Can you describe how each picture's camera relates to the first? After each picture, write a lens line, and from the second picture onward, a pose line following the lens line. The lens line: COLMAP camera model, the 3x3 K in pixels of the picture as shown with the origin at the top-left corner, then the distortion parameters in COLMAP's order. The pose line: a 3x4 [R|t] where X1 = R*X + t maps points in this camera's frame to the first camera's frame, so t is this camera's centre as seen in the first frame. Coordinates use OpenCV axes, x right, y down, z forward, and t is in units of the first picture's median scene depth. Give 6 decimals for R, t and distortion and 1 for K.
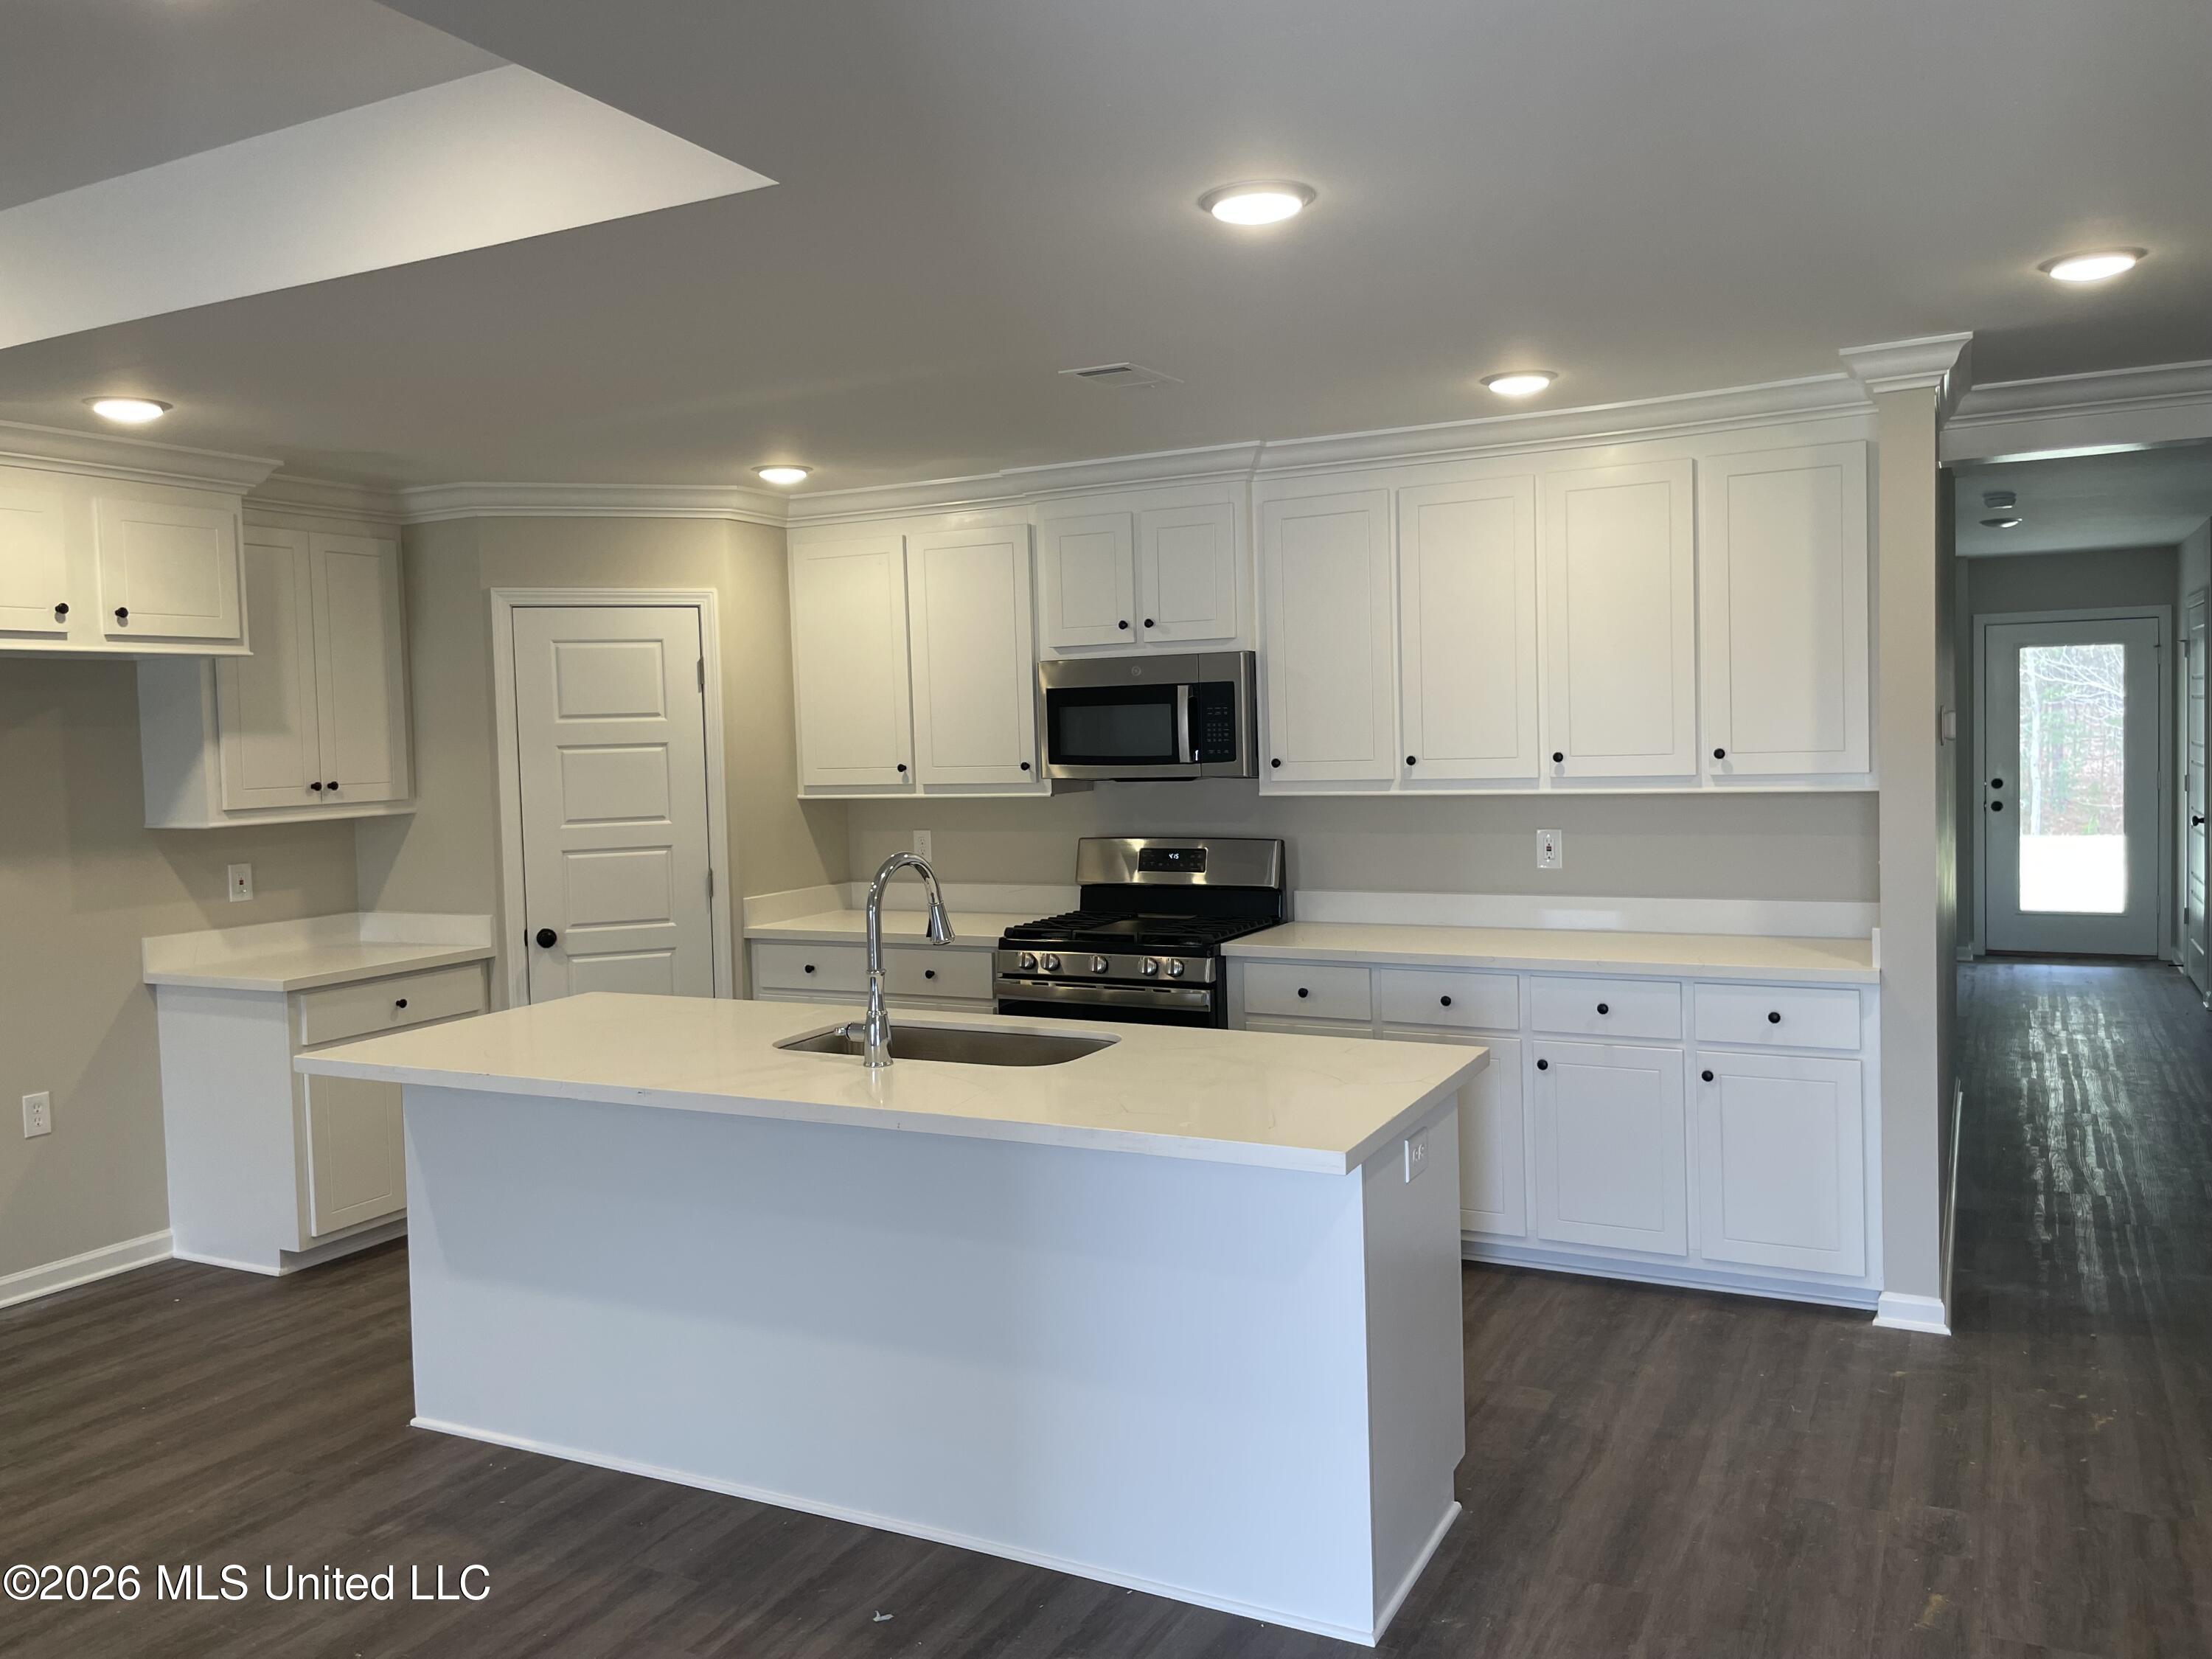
lens RADIAL K [[1671.8, 0, 1102.0], [0, 1671.8, 818.6], [0, 0, 1]] dist [0.056733, -0.070900]
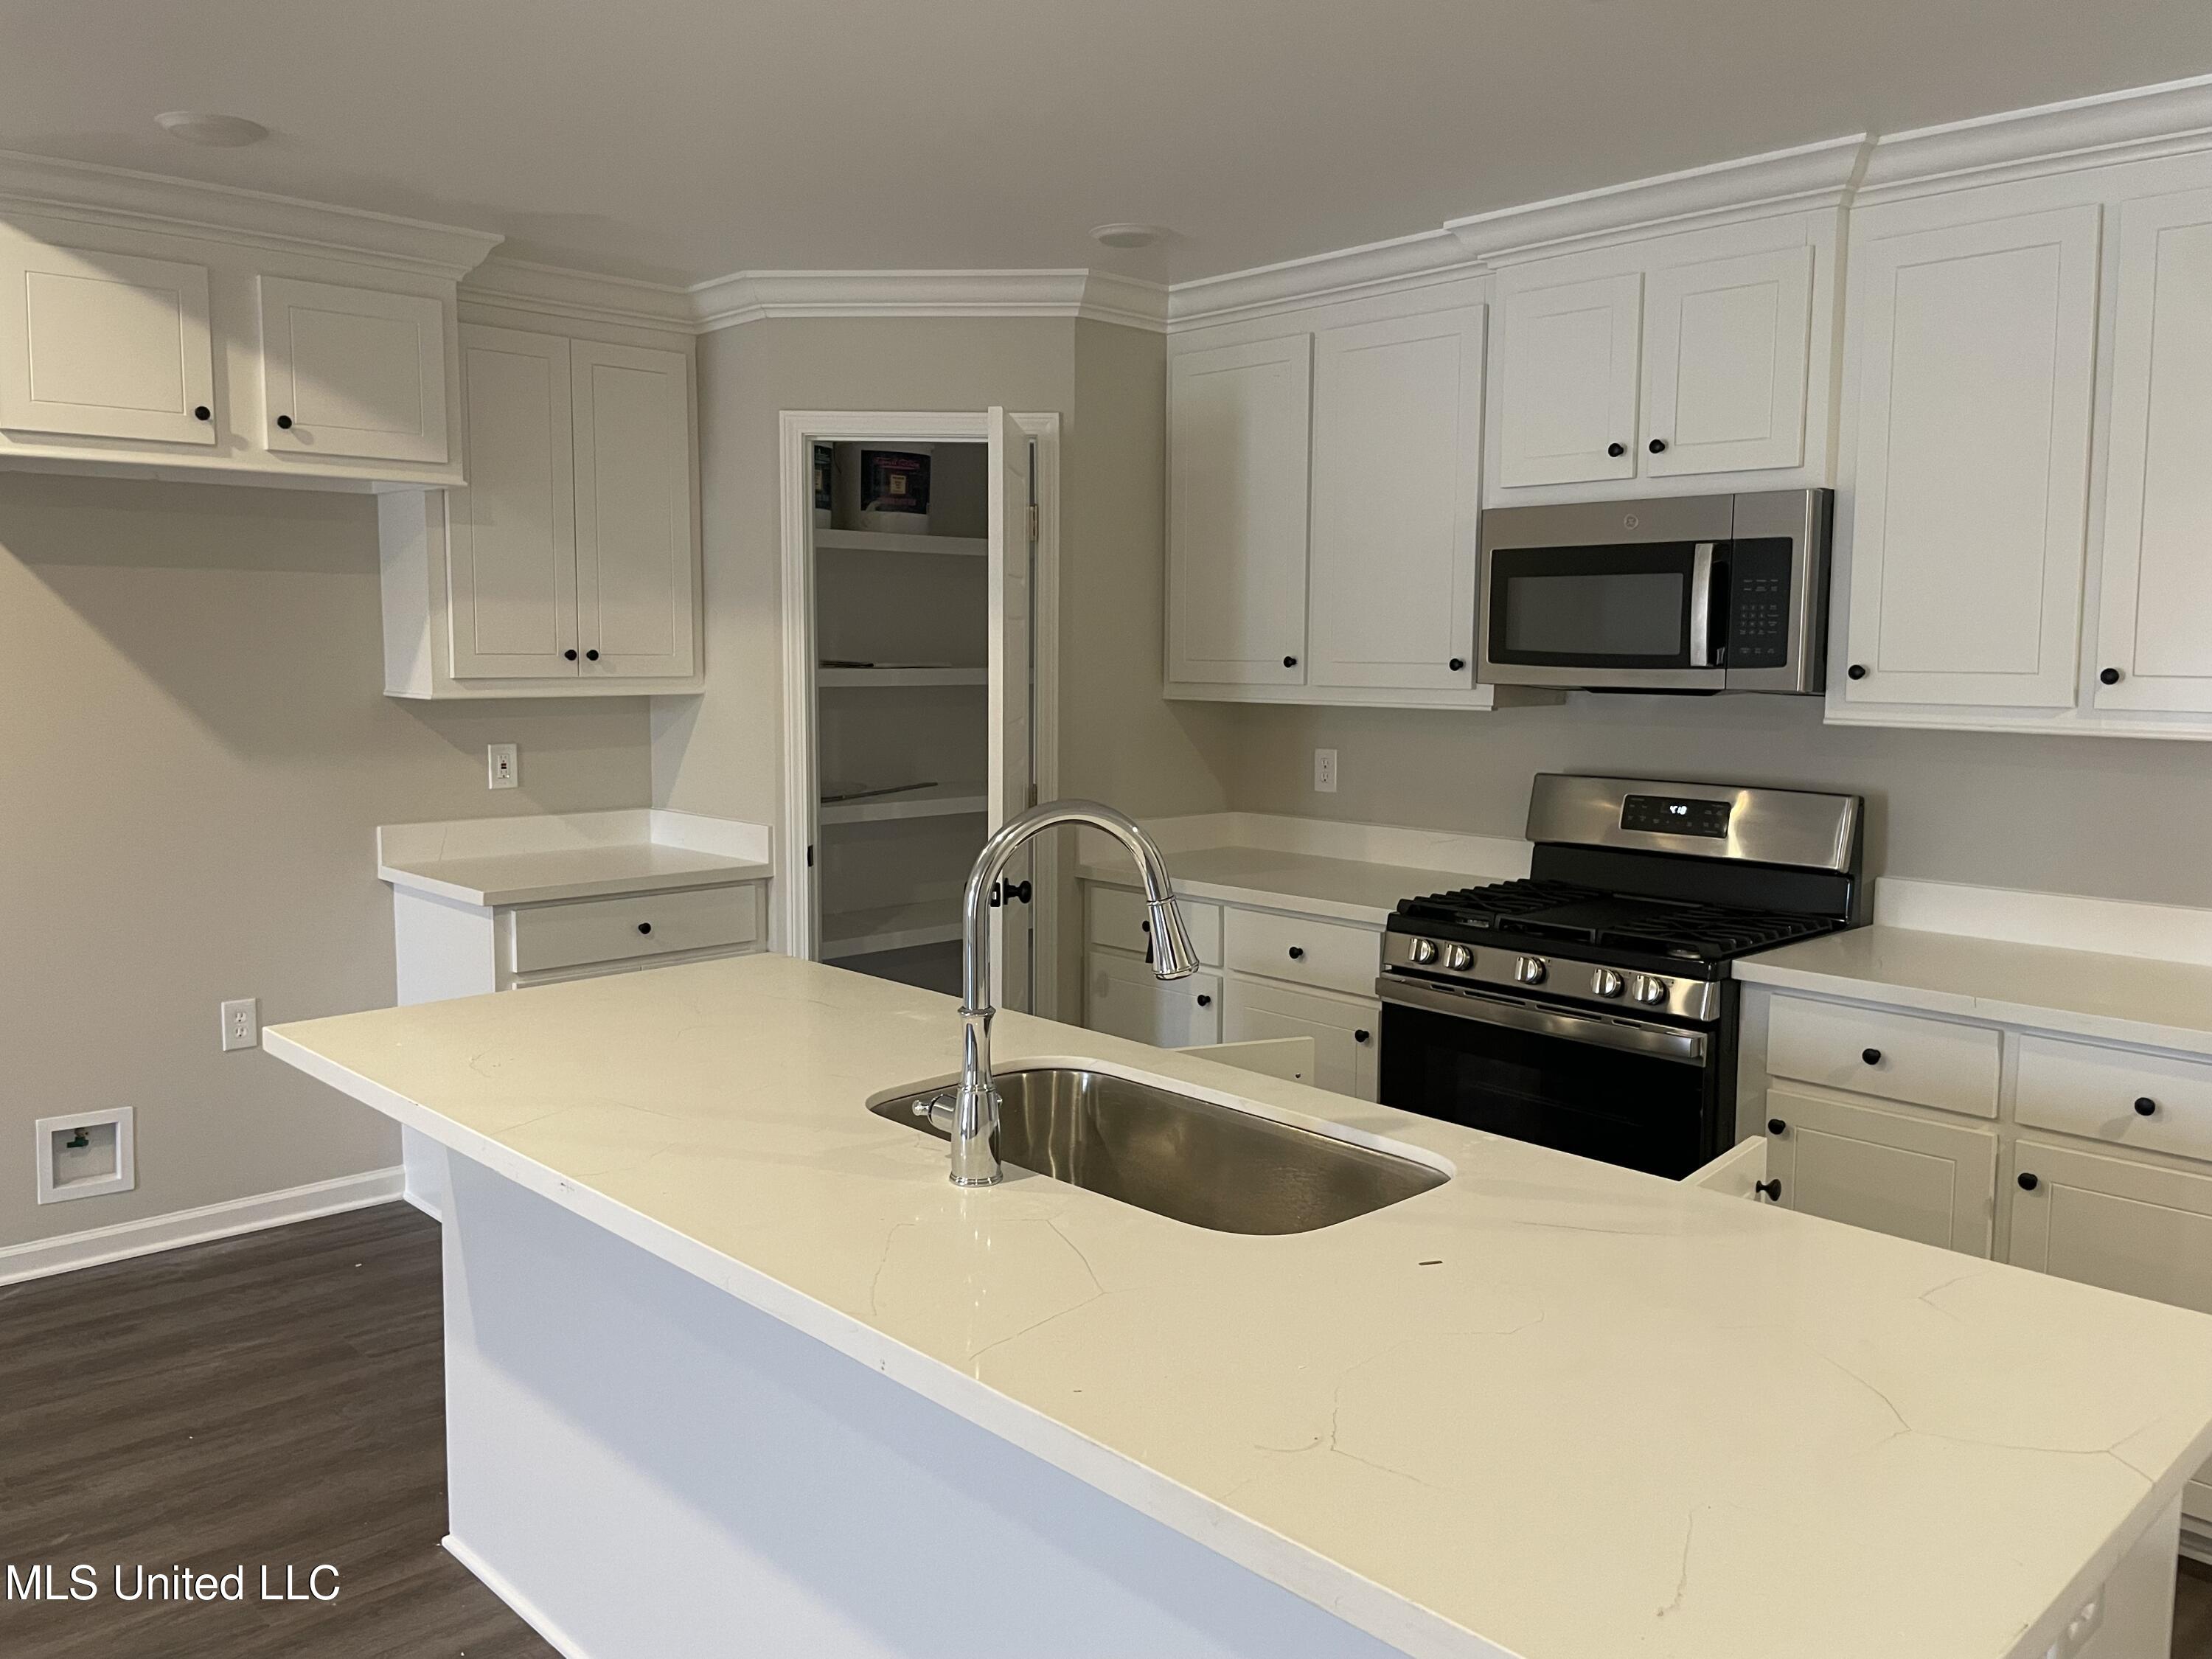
lens RADIAL K [[1671.8, 0, 1094.4], [0, 1671.8, 805.2], [0, 0, 1]] dist [0.056733, -0.070900]
pose [[0.941574, 0.066640, -0.330149, 0.047670], [-0.051112, 0.997149, 0.055503, -0.004520], [0.332906, -0.035386, 0.942296, 0.317113]]
